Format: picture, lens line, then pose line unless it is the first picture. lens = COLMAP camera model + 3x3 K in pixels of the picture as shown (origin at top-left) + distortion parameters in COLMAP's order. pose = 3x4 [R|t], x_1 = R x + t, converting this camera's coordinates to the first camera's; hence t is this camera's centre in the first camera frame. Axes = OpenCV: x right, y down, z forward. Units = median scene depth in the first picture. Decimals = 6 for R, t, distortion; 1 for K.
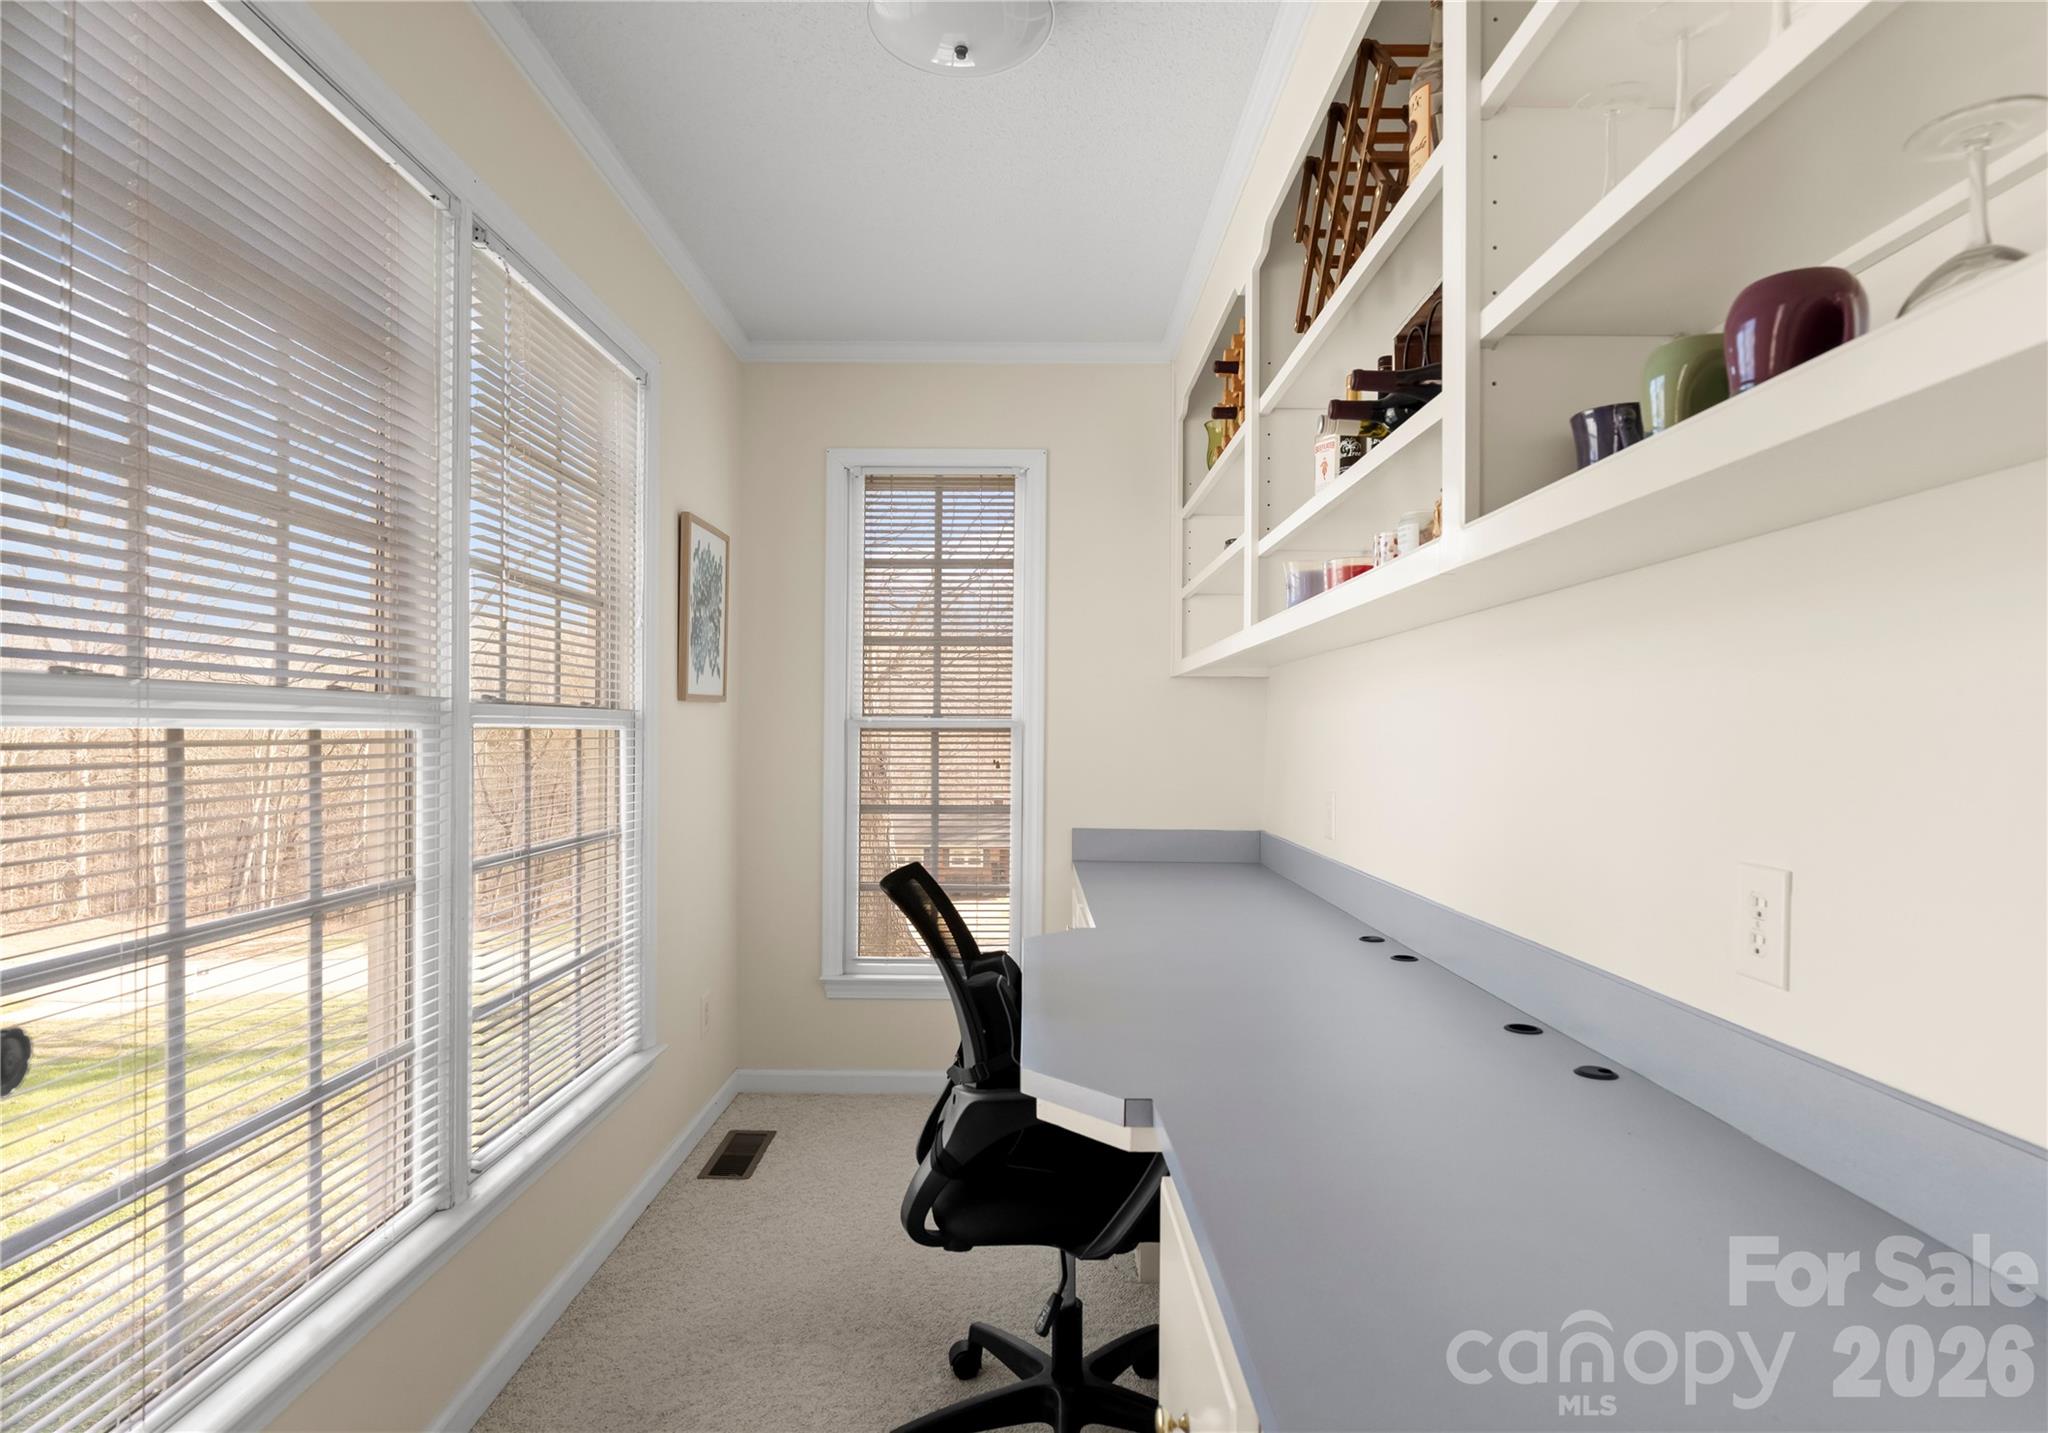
lens RADIAL K [[1074.7, 0, 1022.1], [0, 1074.7, 729.9], [0, 0, 1]] dist [-0.002249, -0.000725]
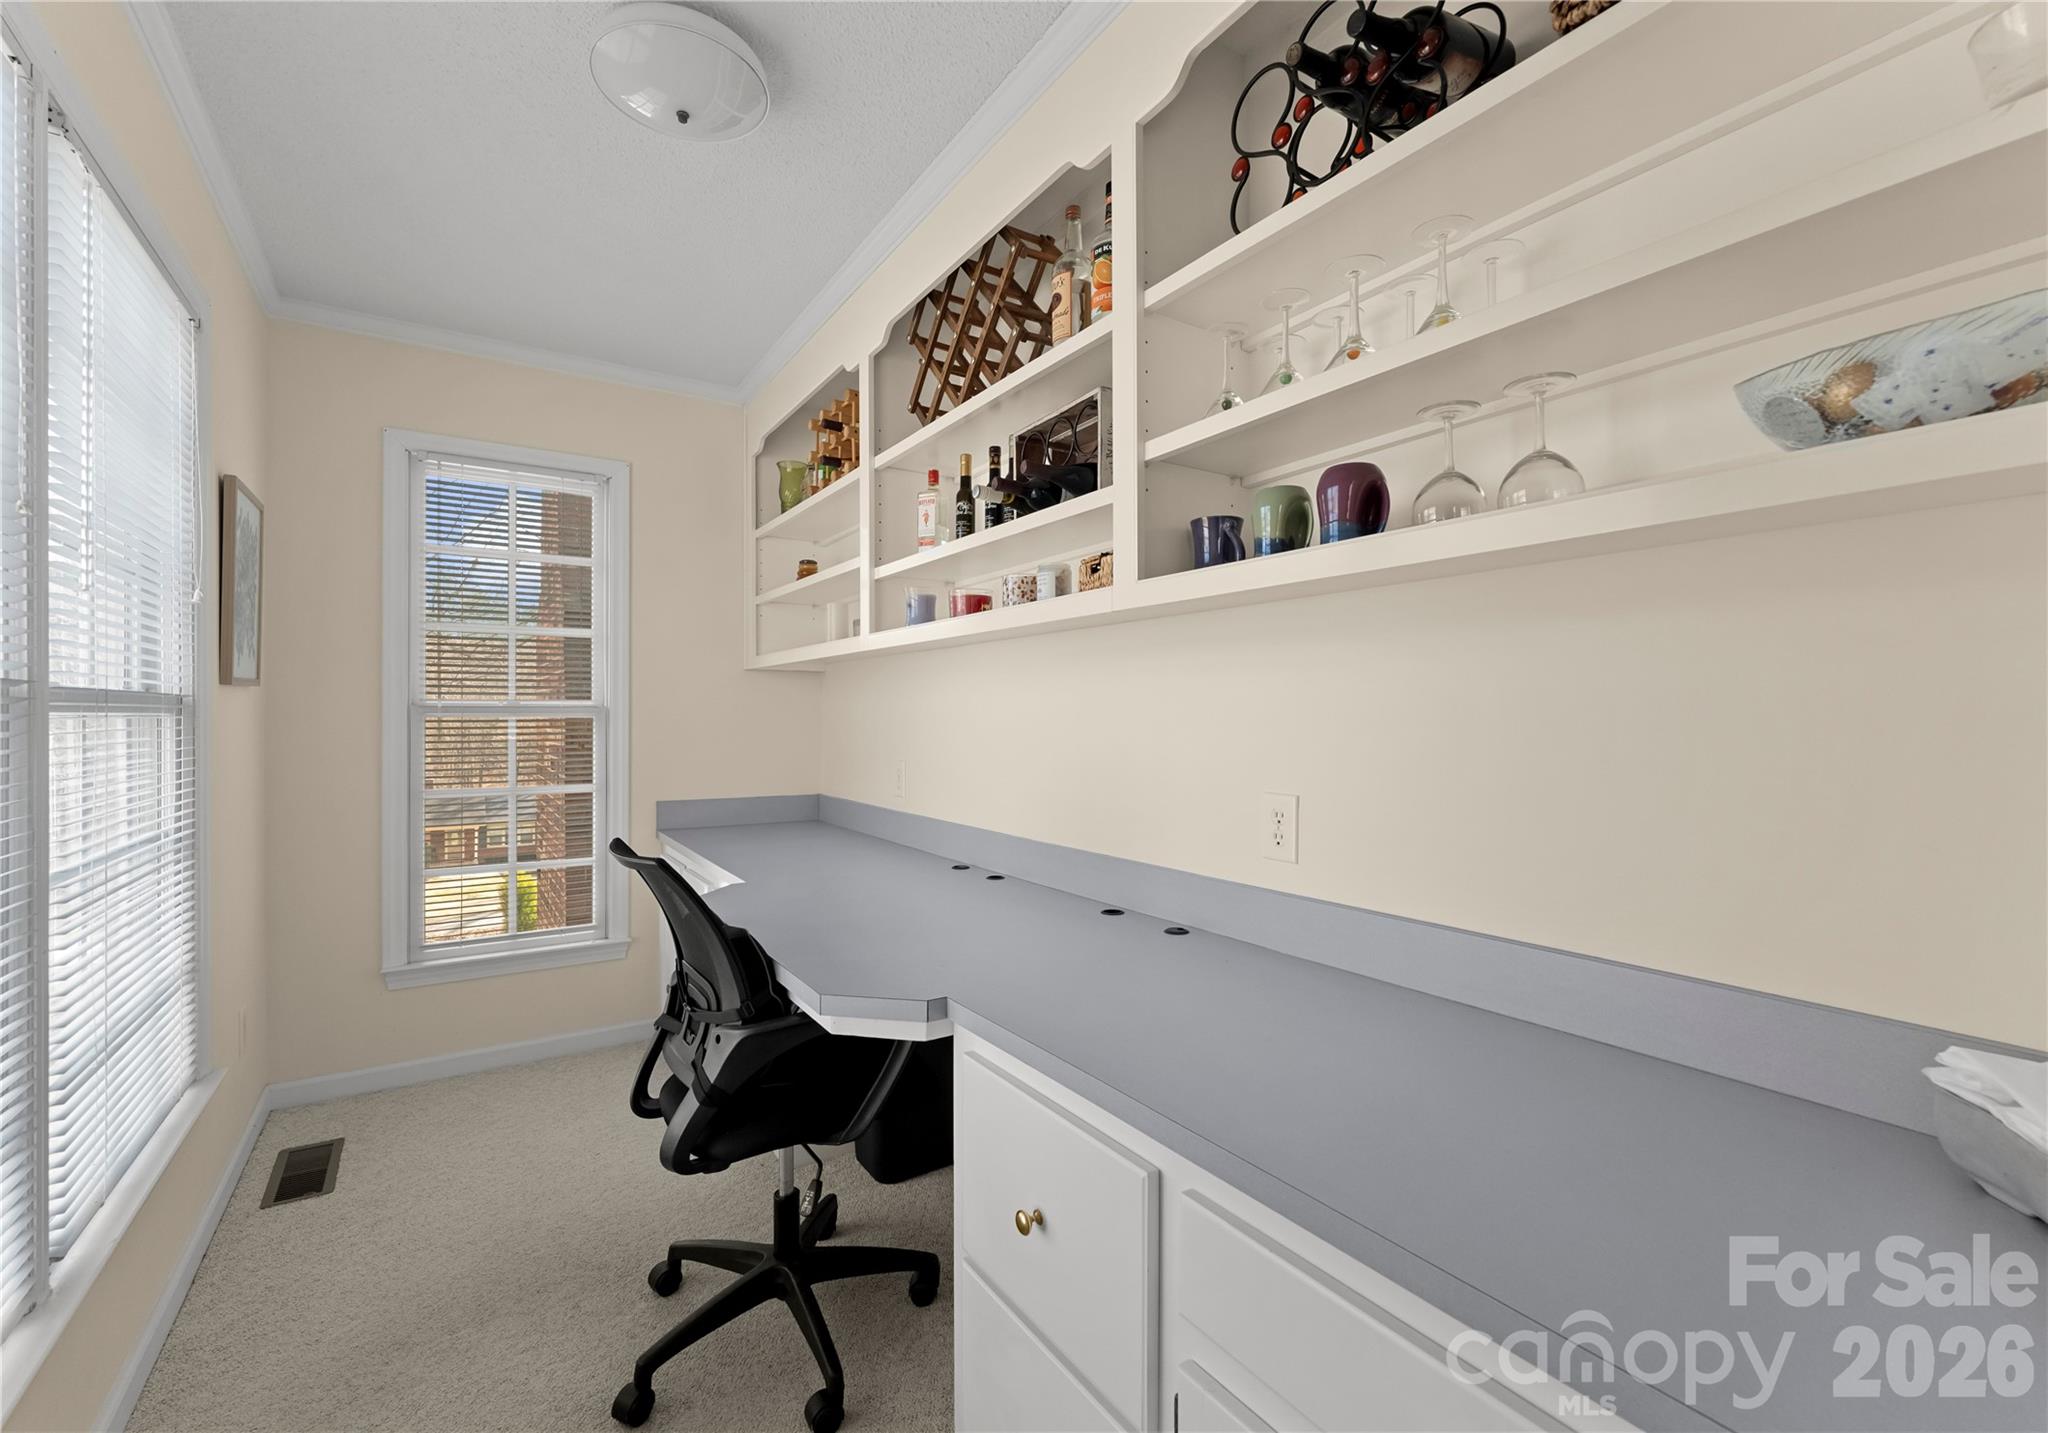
lens RADIAL K [[871.2, 0, 1024.4], [0, 871.2, 710.1], [0, 0, 1]] dist [-0.001229, -0.000336]
pose [[0.831908, -0.003728, 0.554901, -0.225309], [0.004060, 0.999992, 0.000631, -0.005258], [-0.554899, 0.001728, 0.831916, 0.032644]]
